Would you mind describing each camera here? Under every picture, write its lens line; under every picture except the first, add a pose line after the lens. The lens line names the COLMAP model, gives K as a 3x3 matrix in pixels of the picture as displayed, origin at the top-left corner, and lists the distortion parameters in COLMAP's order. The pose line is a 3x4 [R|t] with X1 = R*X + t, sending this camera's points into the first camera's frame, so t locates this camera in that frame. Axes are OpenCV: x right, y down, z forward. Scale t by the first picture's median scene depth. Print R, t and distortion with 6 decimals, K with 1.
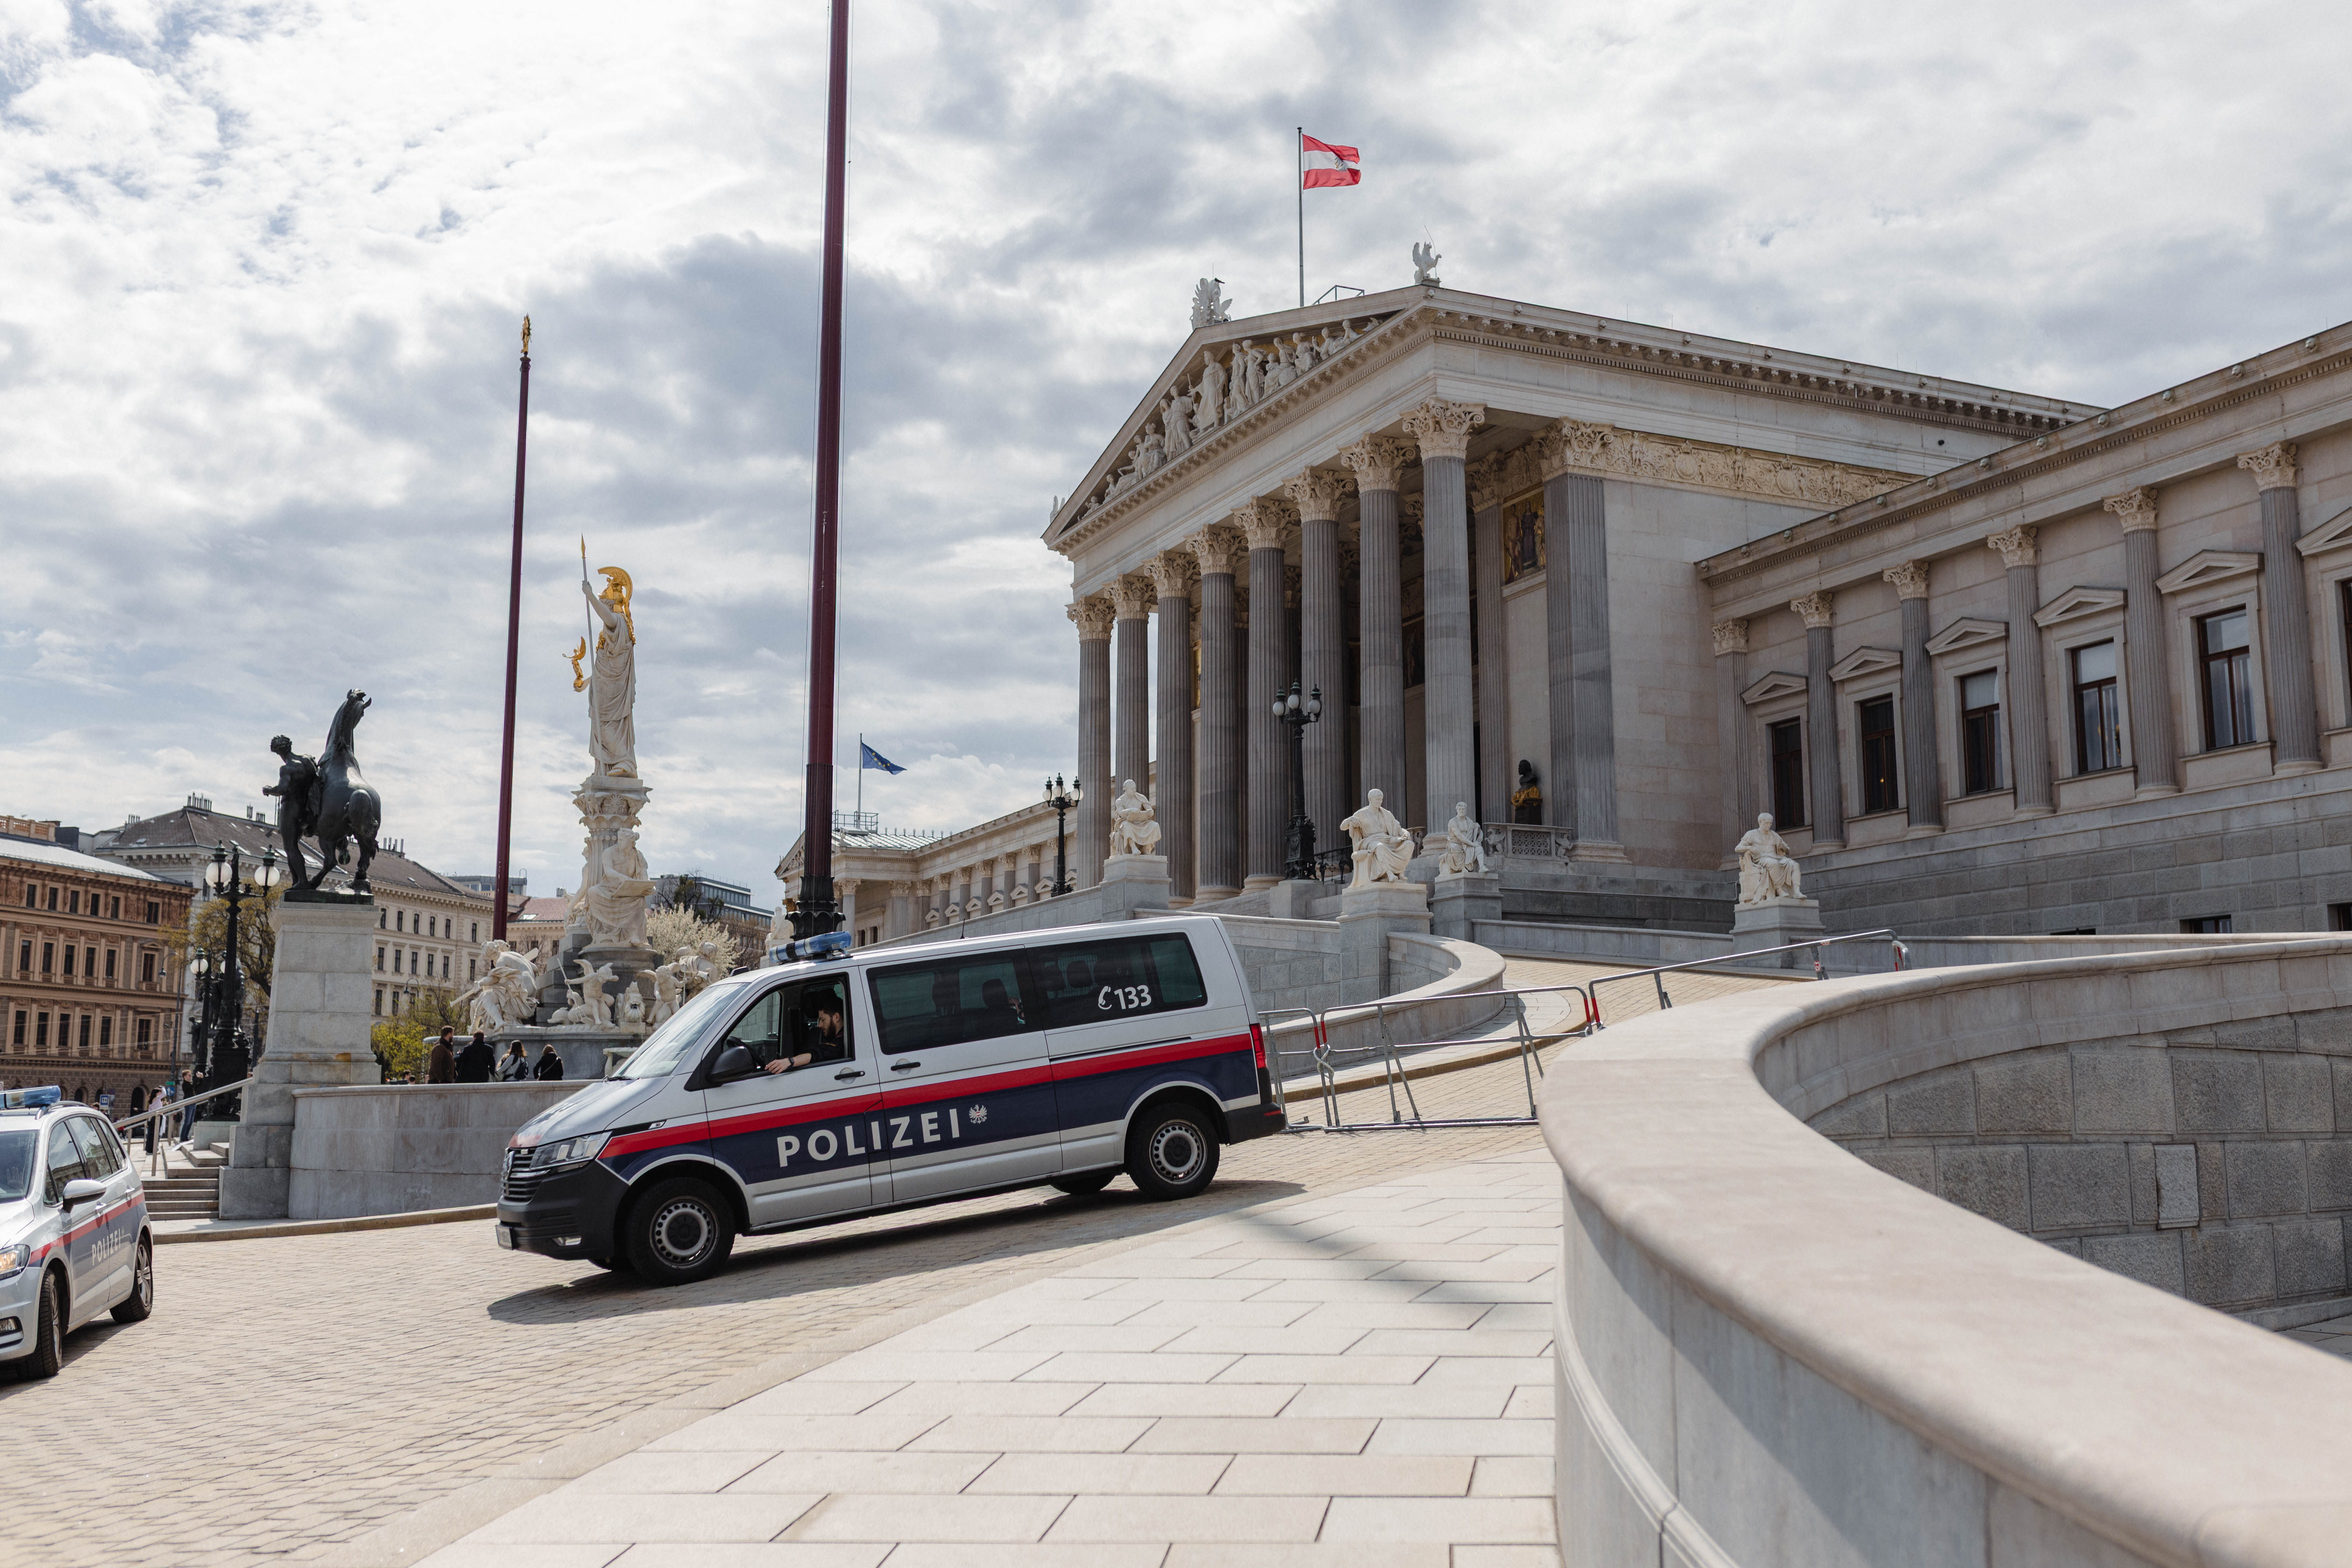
lens RADIAL K [[2193.8, 0, 1180.0], [0, 2193.8, 790.8], [0, 0, 1]] dist [-0.003270, 0.000000]
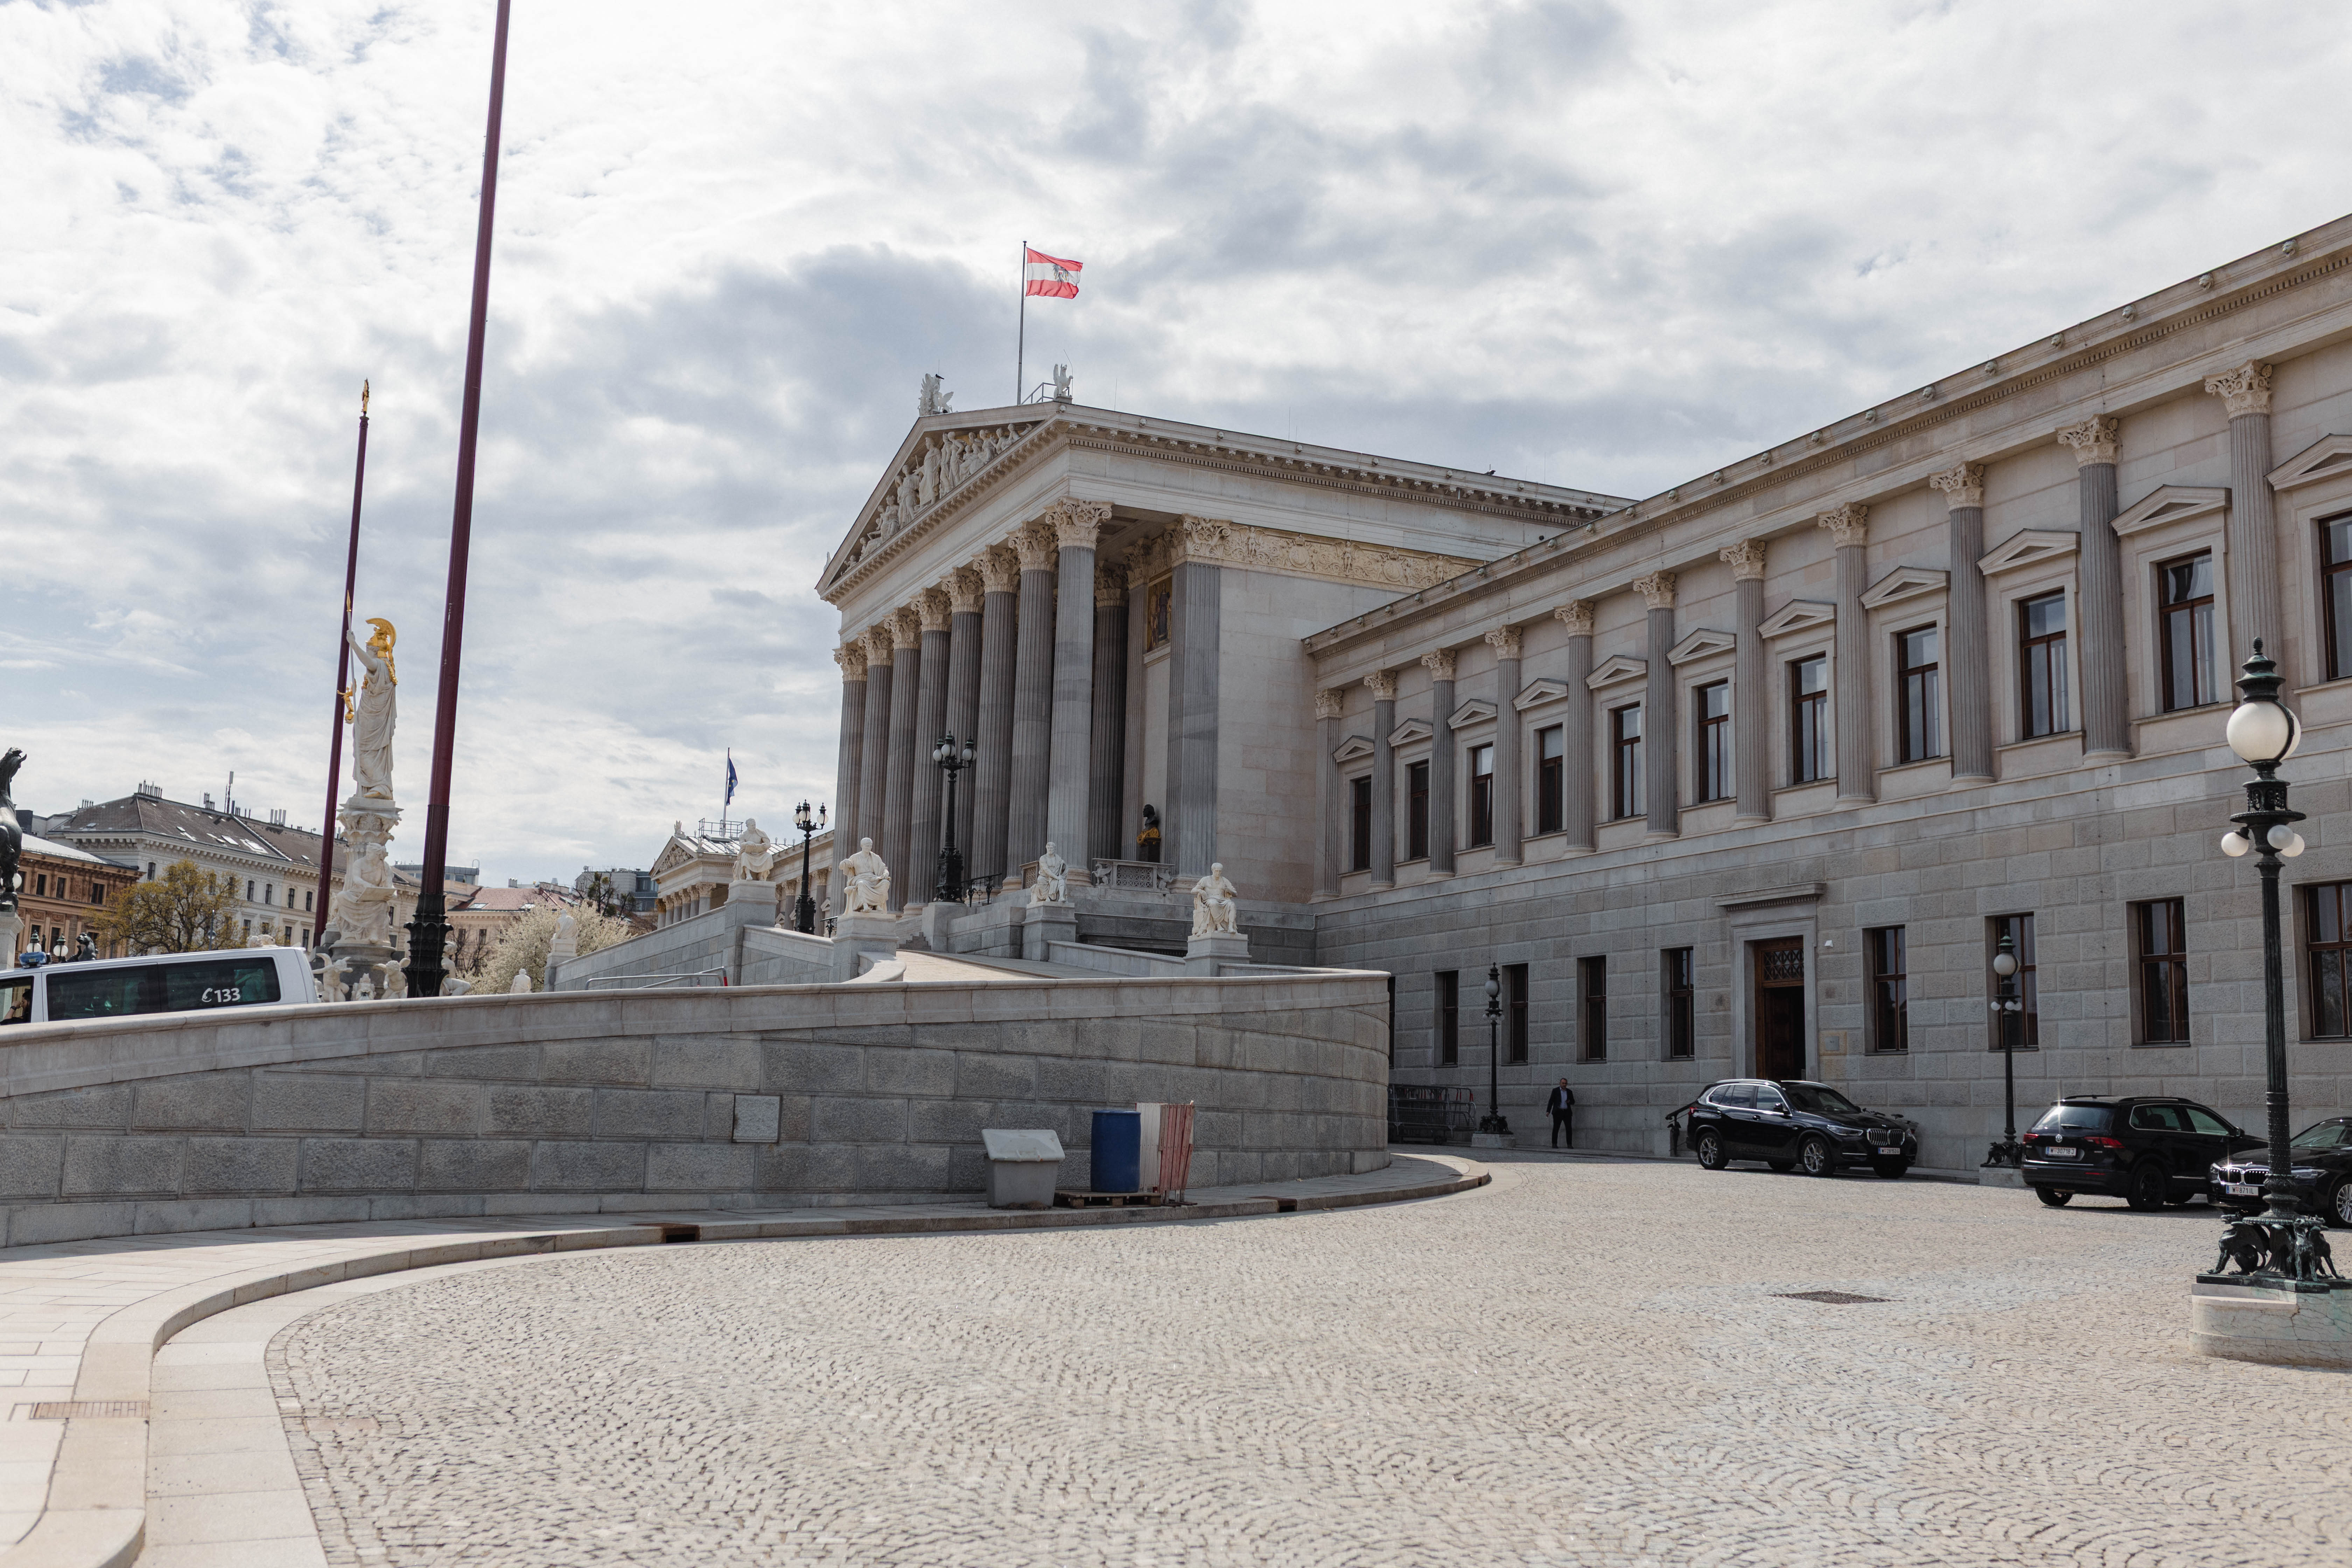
lens RADIAL K [[2193.8, 0, 1184.3], [0, 2193.8, 781.5], [0, 0, 1]] dist [-0.003270, 0.000000]
pose [[0.999634, 0.026821, -0.003428, 0.182460], [-0.026841, 0.999623, -0.005782, -0.020360], [0.003271, 0.005872, 0.999977, -0.173208]]
